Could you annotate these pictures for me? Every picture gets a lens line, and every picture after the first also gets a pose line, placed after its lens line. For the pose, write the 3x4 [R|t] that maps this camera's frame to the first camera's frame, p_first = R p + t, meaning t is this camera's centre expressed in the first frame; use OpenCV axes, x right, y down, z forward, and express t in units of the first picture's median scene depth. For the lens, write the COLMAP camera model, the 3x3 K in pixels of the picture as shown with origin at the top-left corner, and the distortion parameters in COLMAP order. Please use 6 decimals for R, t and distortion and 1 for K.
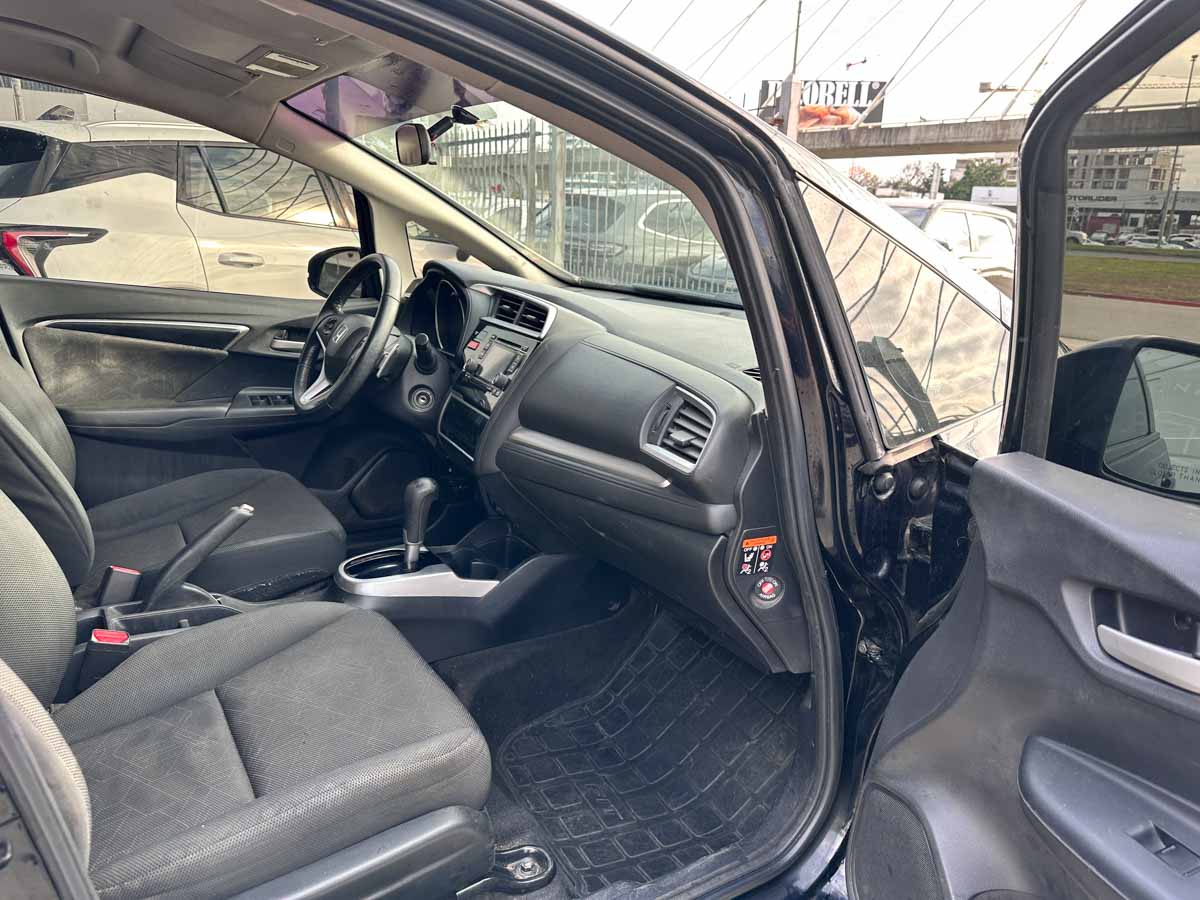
lens RADIAL K [[844.3, 0, 600.0], [0, 844.3, 450.0], [0, 0, 1]] dist [0.043670, -0.042892]
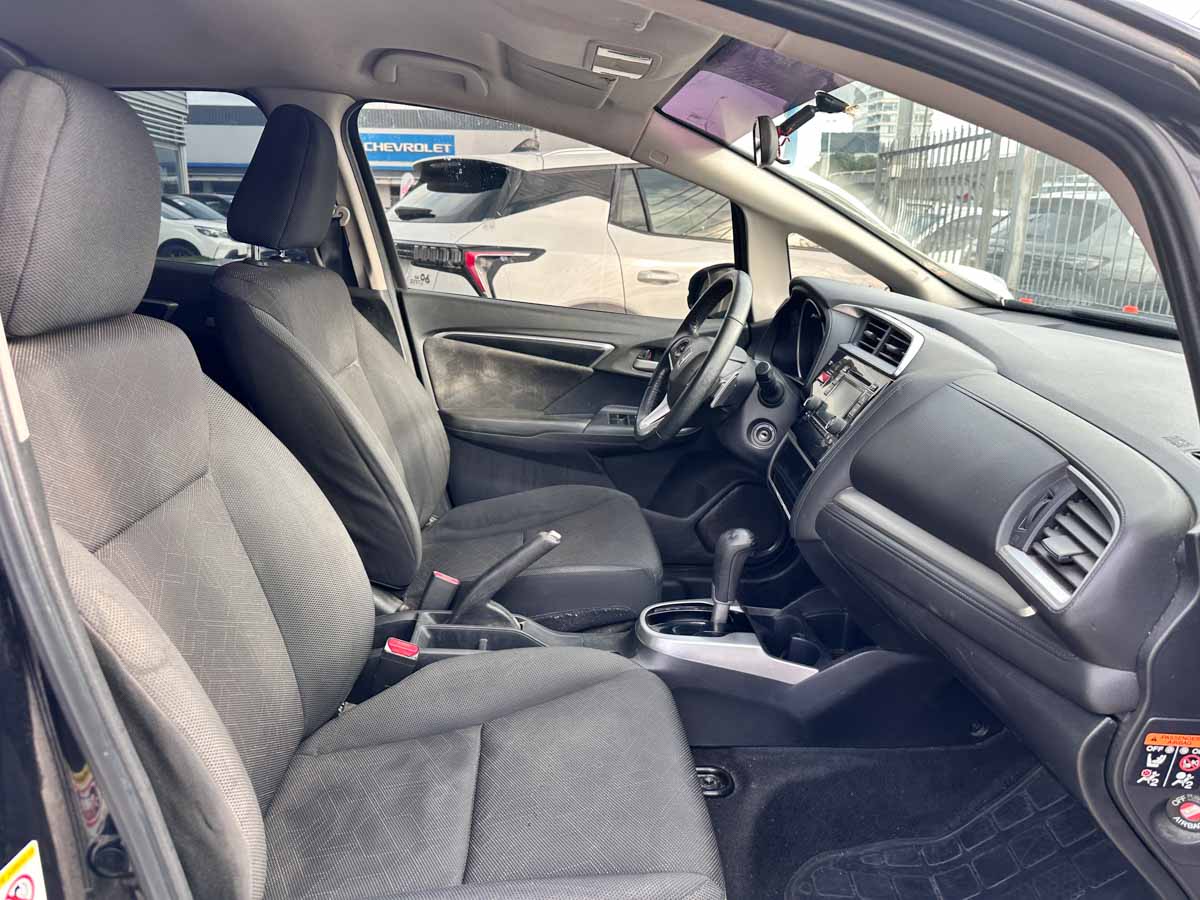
lens RADIAL K [[833.3, 0, 600.0], [0, 833.3, 450.0], [0, 0, 1]] dist [0.083512, -0.101376]
pose [[0.871323, 0.102842, -0.479812, 0.062437], [-0.110418, 0.993807, 0.012496, -0.039274], [0.478125, 0.042092, 0.877283, 0.169649]]
